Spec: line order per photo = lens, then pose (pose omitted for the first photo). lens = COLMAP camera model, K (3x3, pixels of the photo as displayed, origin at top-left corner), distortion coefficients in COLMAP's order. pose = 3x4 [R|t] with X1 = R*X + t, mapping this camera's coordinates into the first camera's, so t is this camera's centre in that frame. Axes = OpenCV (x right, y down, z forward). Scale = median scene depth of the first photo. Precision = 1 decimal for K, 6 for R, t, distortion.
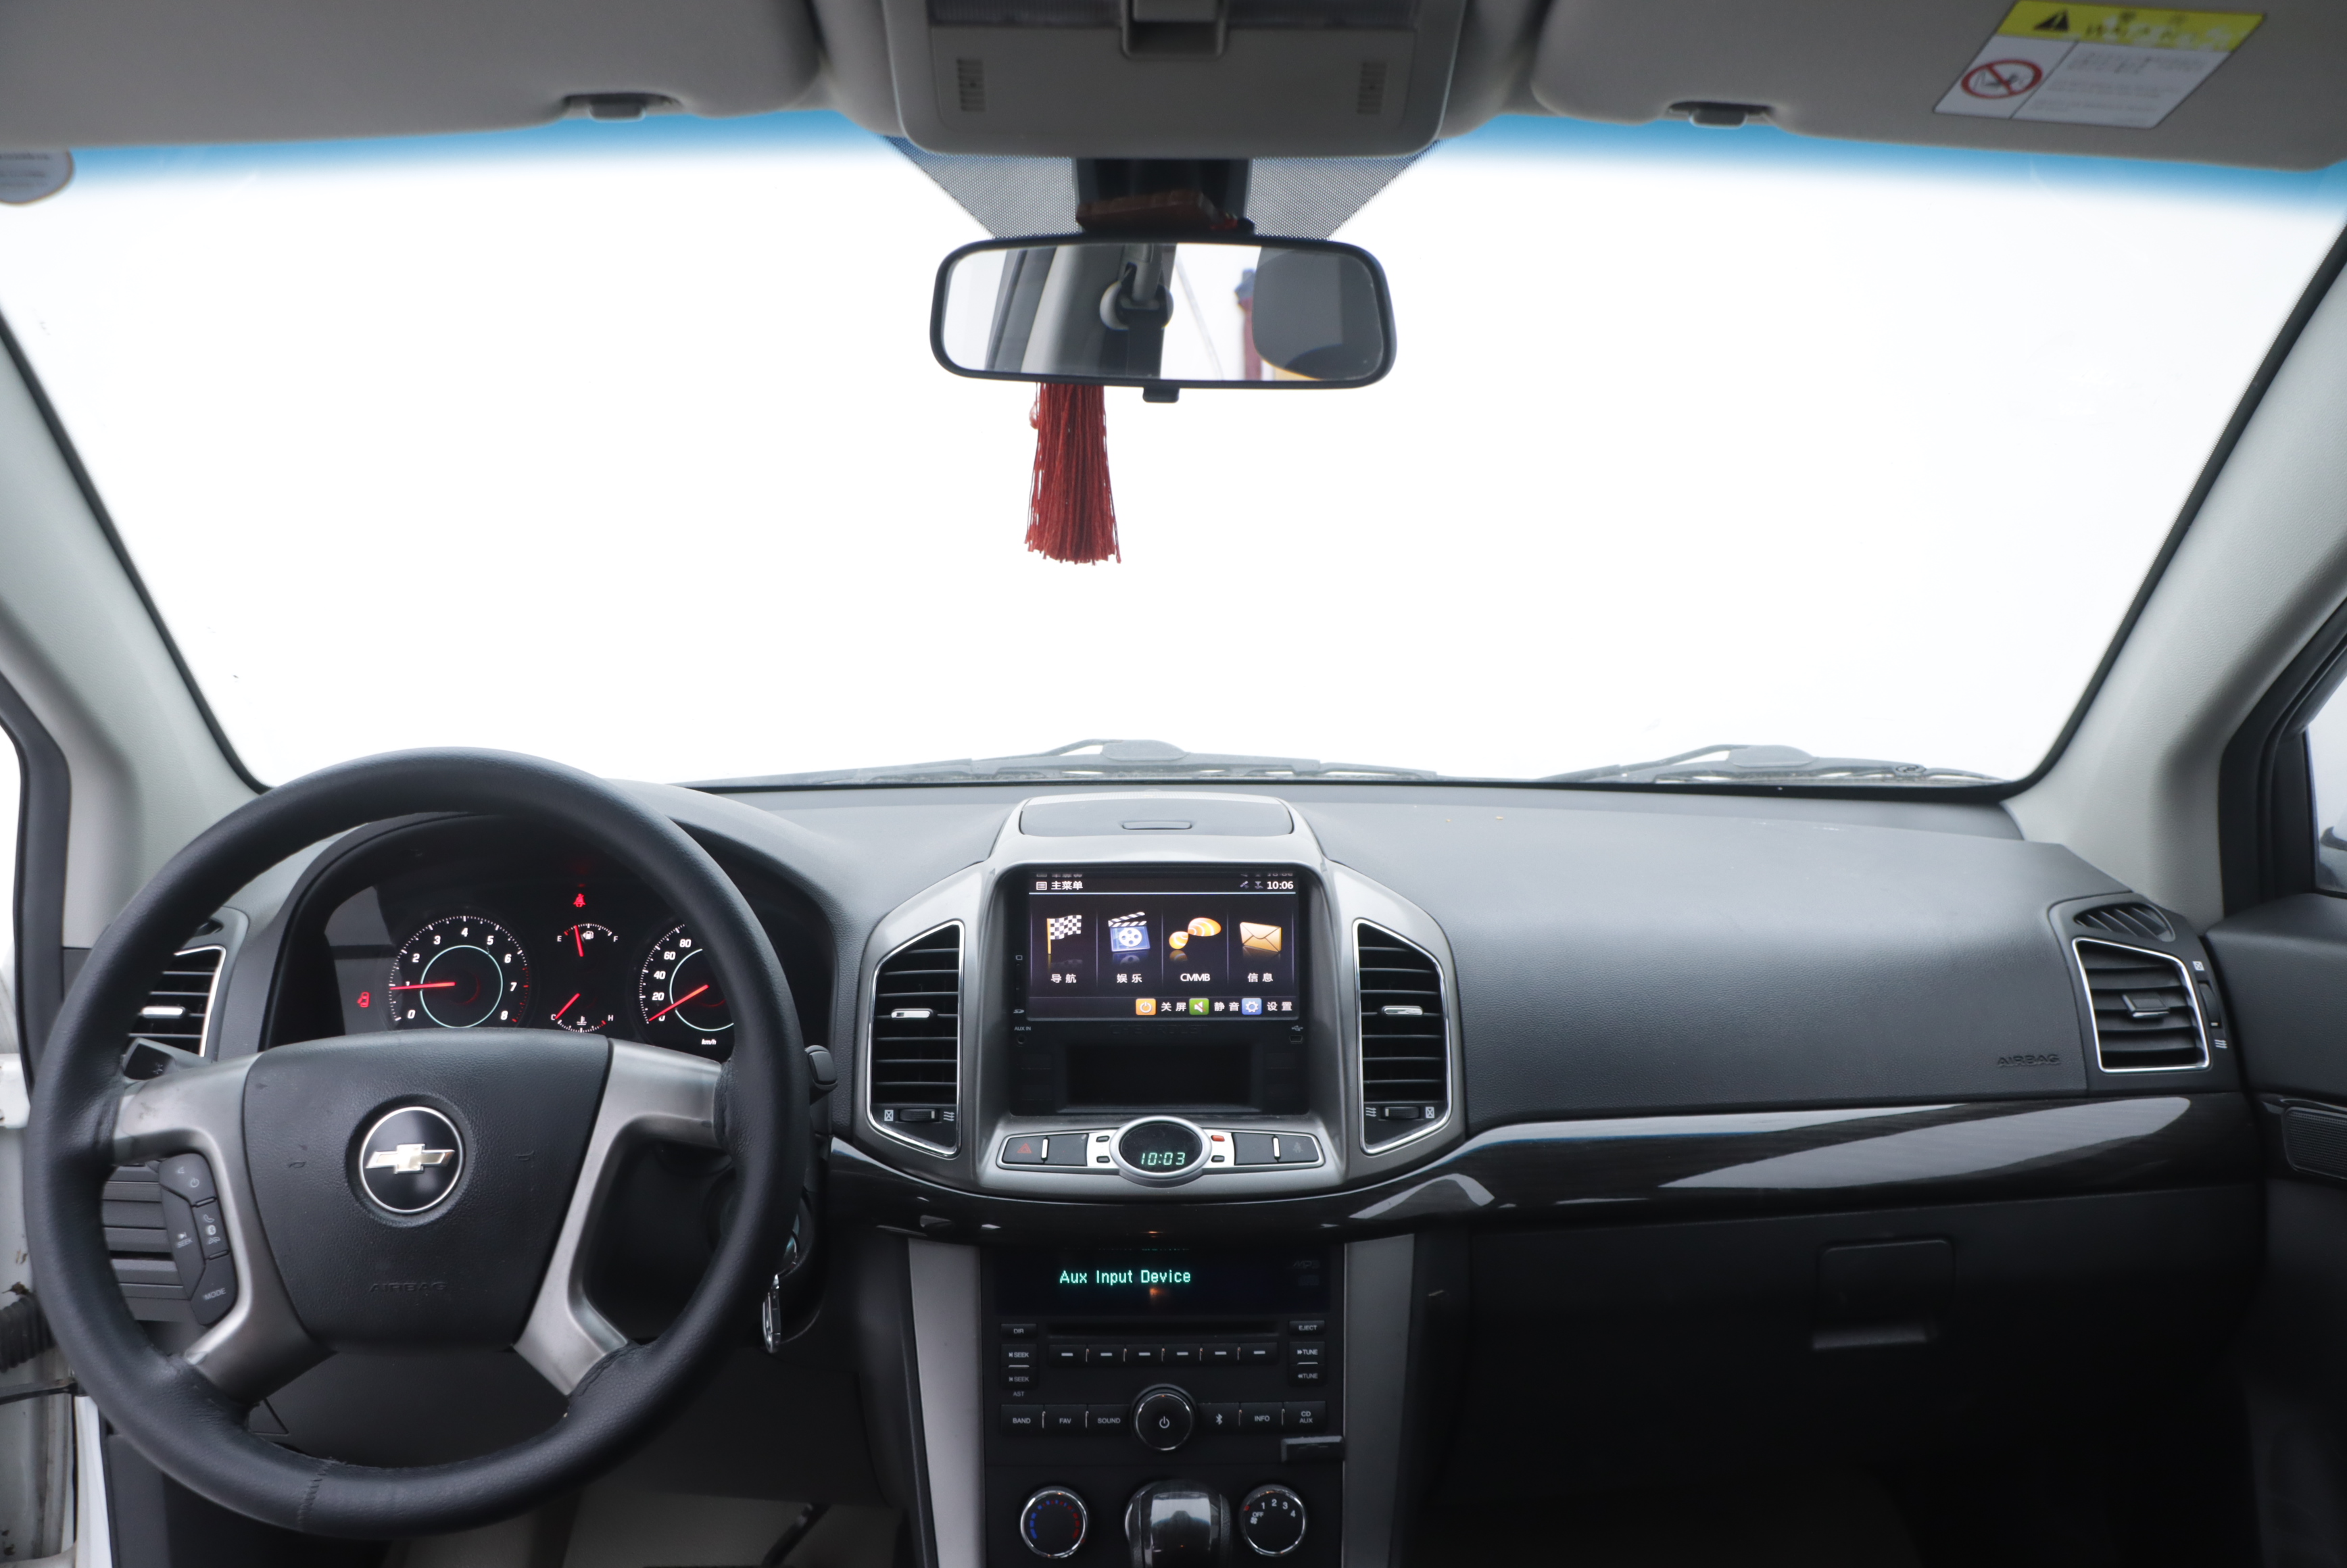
lens RADIAL K [[2011.7, 0, 1167.9], [0, 2011.7, 759.8], [0, 0, 1]] dist [-0.163484, 0.089184]
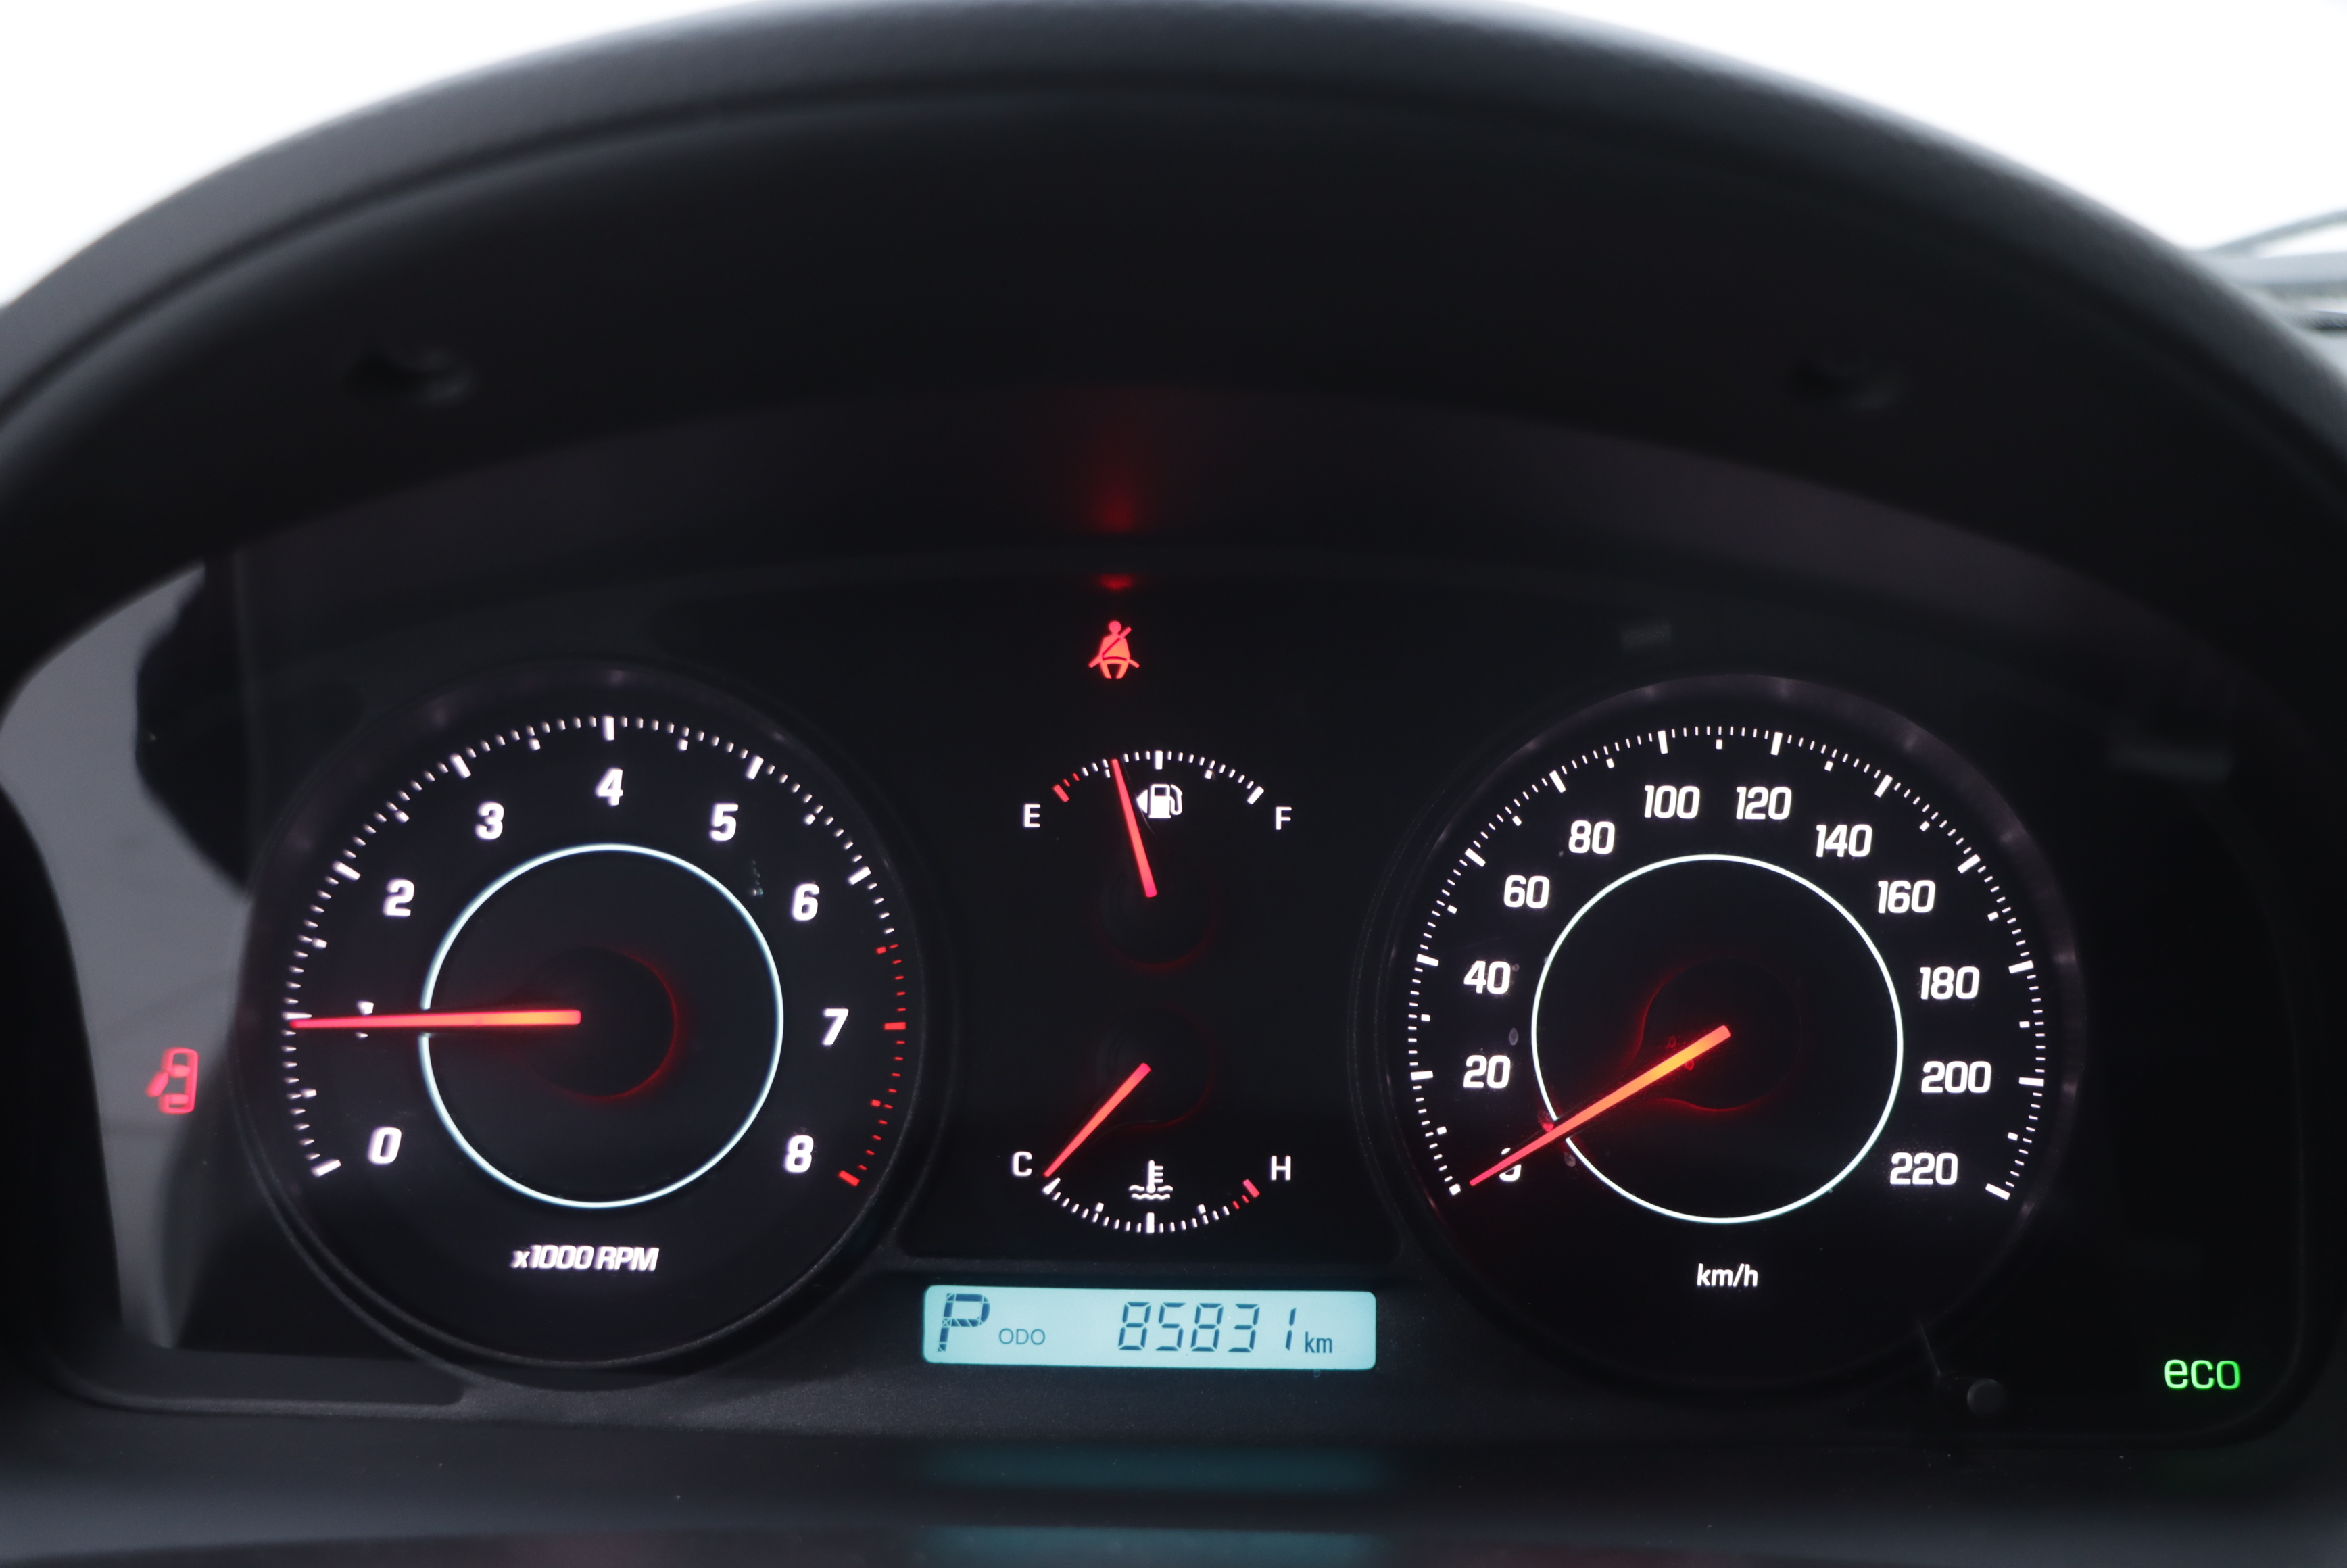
lens RADIAL K [[2806.6, 0, 1168.7], [0, 2806.6, 766.8], [0, 0, 1]] dist [-0.013964, 0.000000]
pose [[0.998111, 0.007326, -0.060999, -0.300262], [-0.001463, 0.995417, 0.095617, 0.058974], [0.061420, -0.095347, 0.993547, 0.748401]]
